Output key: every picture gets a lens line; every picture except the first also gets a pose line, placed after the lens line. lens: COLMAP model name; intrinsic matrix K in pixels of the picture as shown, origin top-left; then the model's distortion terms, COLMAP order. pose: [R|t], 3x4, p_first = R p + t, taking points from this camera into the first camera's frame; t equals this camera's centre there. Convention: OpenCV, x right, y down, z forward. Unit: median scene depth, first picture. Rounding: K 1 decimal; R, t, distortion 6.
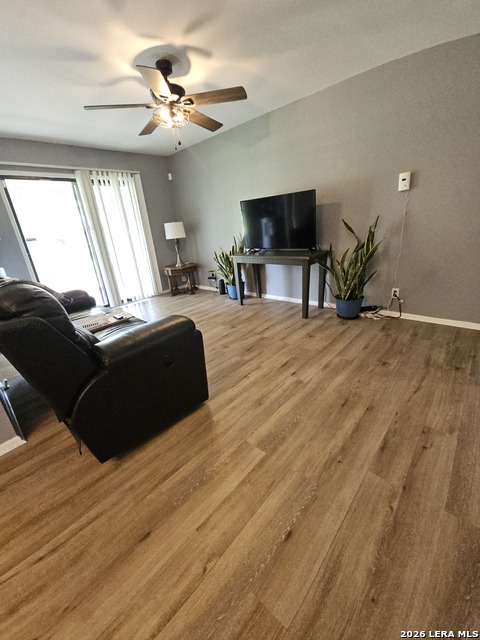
lens RADIAL K [[260.9, 0, 236.1], [0, 260.9, 319.1], [0, 0, 1]] dist [0.008595, -0.008414]
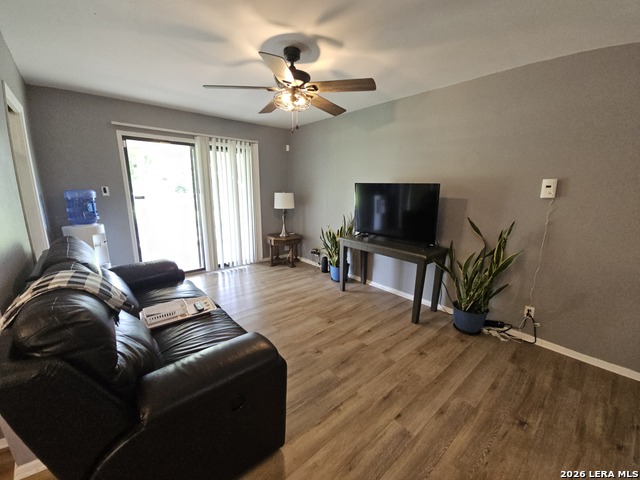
lens RADIAL K [[260.9, 0, 318.8], [0, 260.9, 244.3], [0, 0, 1]] dist [0.008595, -0.008414]
pose [[0.988832, 0.123387, -0.083592, -0.008594], [-0.133170, 0.983324, -0.123850, -0.118502], [0.066917, 0.133598, 0.988774, 0.105609]]
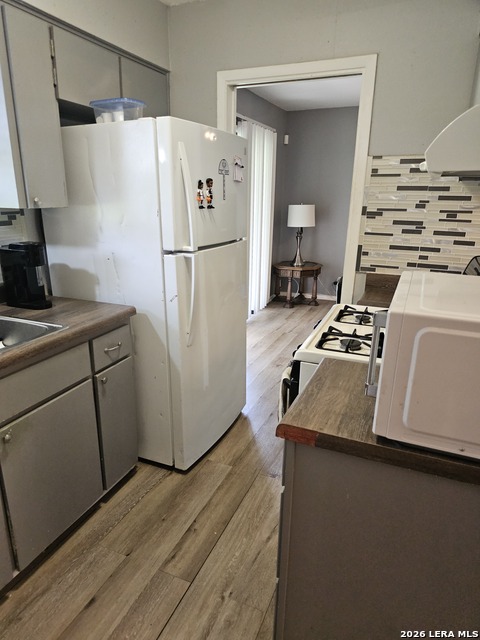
lens RADIAL K [[427.1, 0, 239.0], [0, 427.1, 333.1], [0, 0, 1]] dist [0.003221, -0.041296]
pose [[0.935109, -0.003892, 0.354340, -1.281540], [0.020096, 0.998913, -0.042063, 0.041270], [-0.353791, 0.046455, 0.934170, -0.015498]]
